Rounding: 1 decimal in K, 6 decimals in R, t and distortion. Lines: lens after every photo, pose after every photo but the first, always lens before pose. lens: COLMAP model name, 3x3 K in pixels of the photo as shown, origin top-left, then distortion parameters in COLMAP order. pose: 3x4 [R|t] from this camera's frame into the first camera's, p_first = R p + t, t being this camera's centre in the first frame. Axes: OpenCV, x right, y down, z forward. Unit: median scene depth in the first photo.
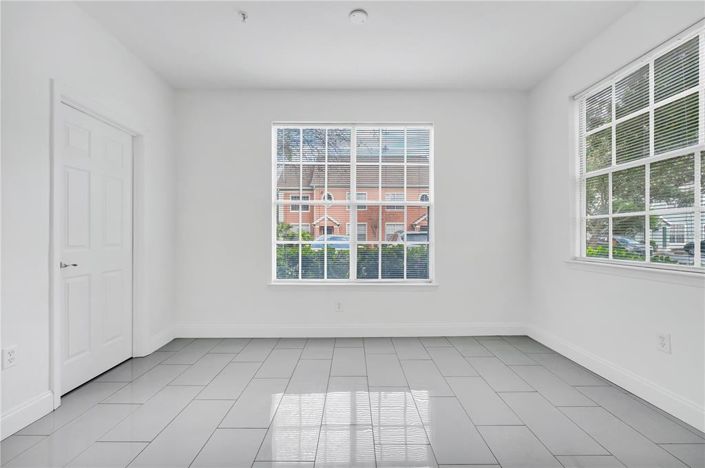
lens RADIAL K [[297.8, 0, 358.2], [0, 297.8, 235.1], [0, 0, 1]] dist [-0.001135, -0.000114]
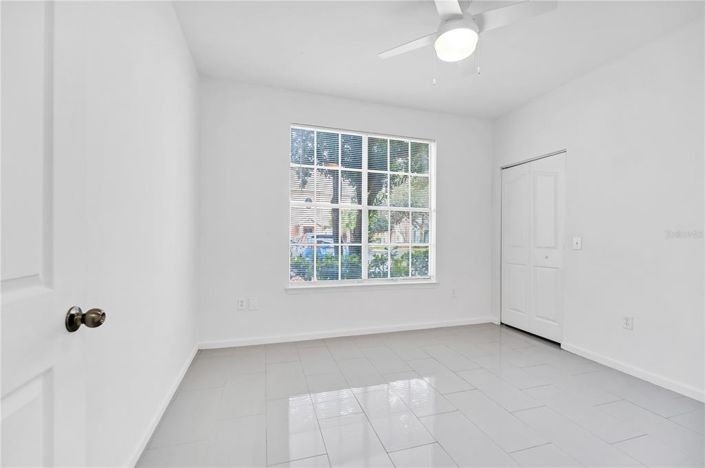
lens RADIAL K [[297.8, 0, 358.2], [0, 297.8, 235.1], [0, 0, 1]] dist [-0.001135, -0.000114]
pose [[0.959045, 0.011308, 0.283028, -0.341729], [-0.009079, 0.999917, -0.009185, 0.001782], [-0.283108, 0.006239, 0.959068, -0.005083]]
